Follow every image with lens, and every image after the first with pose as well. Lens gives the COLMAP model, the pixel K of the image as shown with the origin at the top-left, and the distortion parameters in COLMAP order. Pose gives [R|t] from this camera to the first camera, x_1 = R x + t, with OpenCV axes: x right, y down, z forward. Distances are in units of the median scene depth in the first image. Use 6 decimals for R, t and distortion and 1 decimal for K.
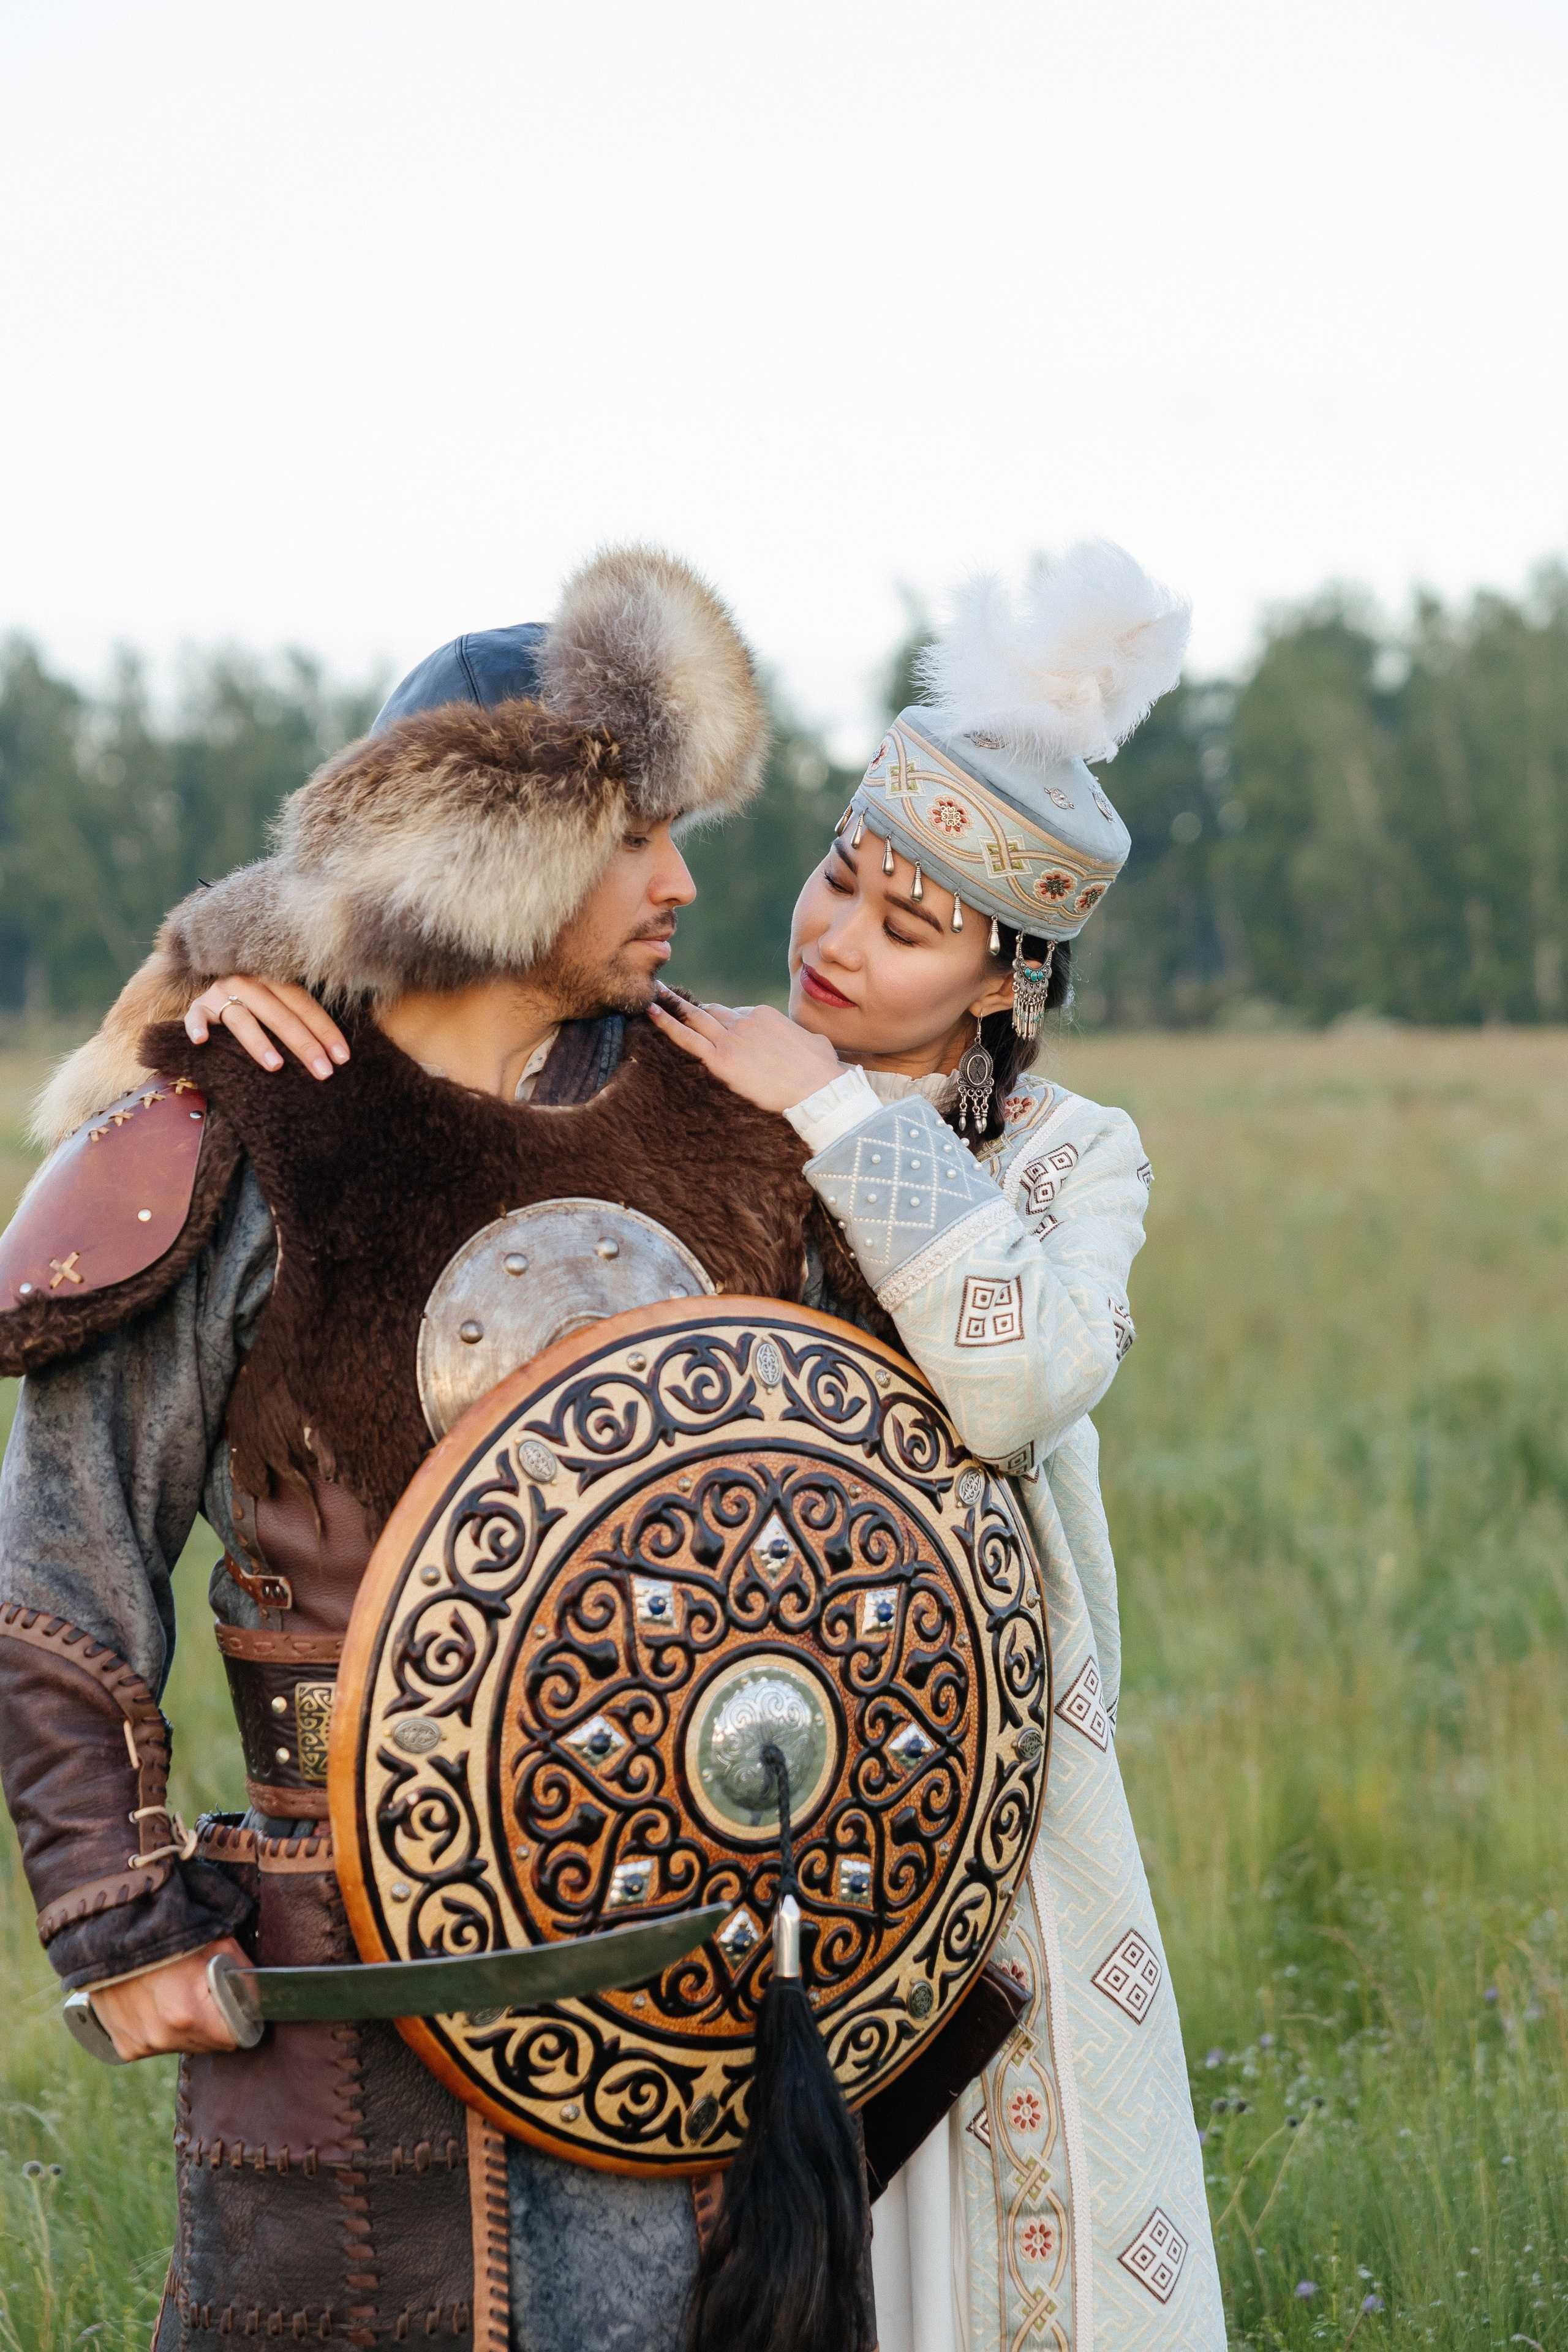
lens RADIAL K [[4895.9, 0, 799.5], [0, 4895.9, 1159.9], [0, 0, 1]] dist [0.234736, 0.000000]
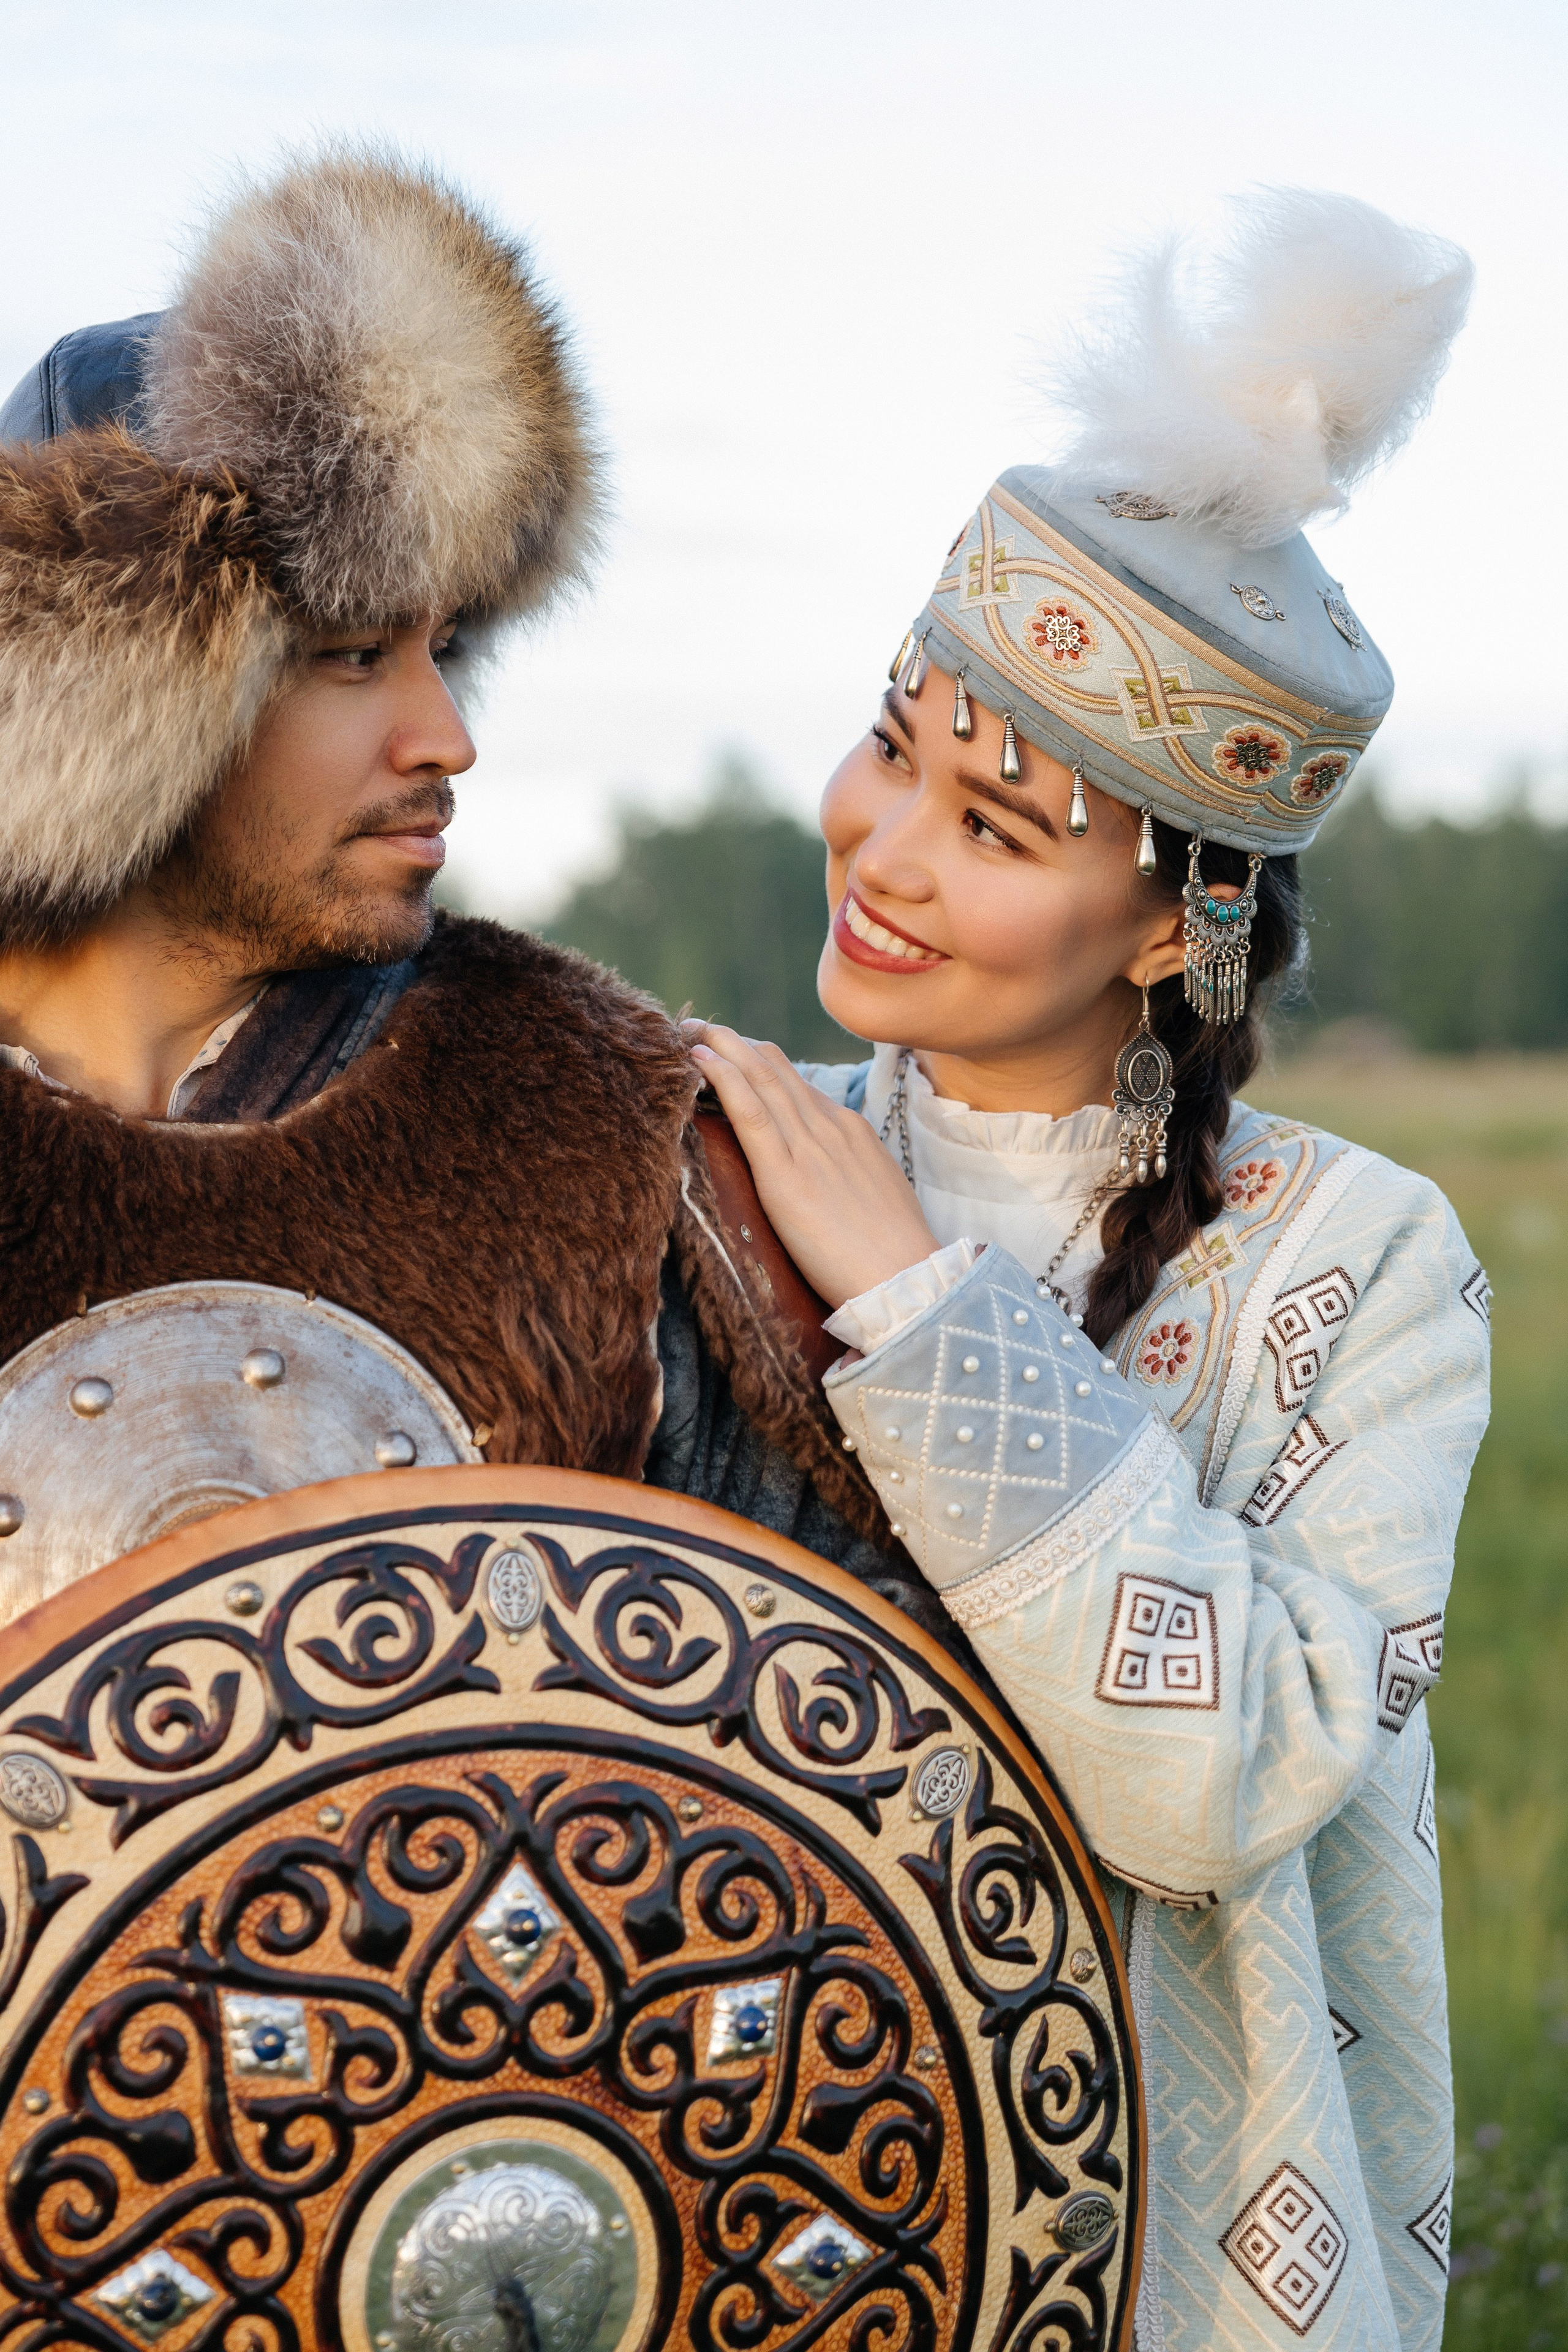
lens RADIAL K [[3714.8, 0, 747.2], [0, 3714.8, 1229.7], [0, 0, 1]] dist [0.122605, 0.000000]
pose [[0.960209, -0.021725, -0.278435, 0.140293], [0.032421, 0.998900, 0.033867, -0.013179], [0.277393, -0.041547, 0.959858, 0.605287]]
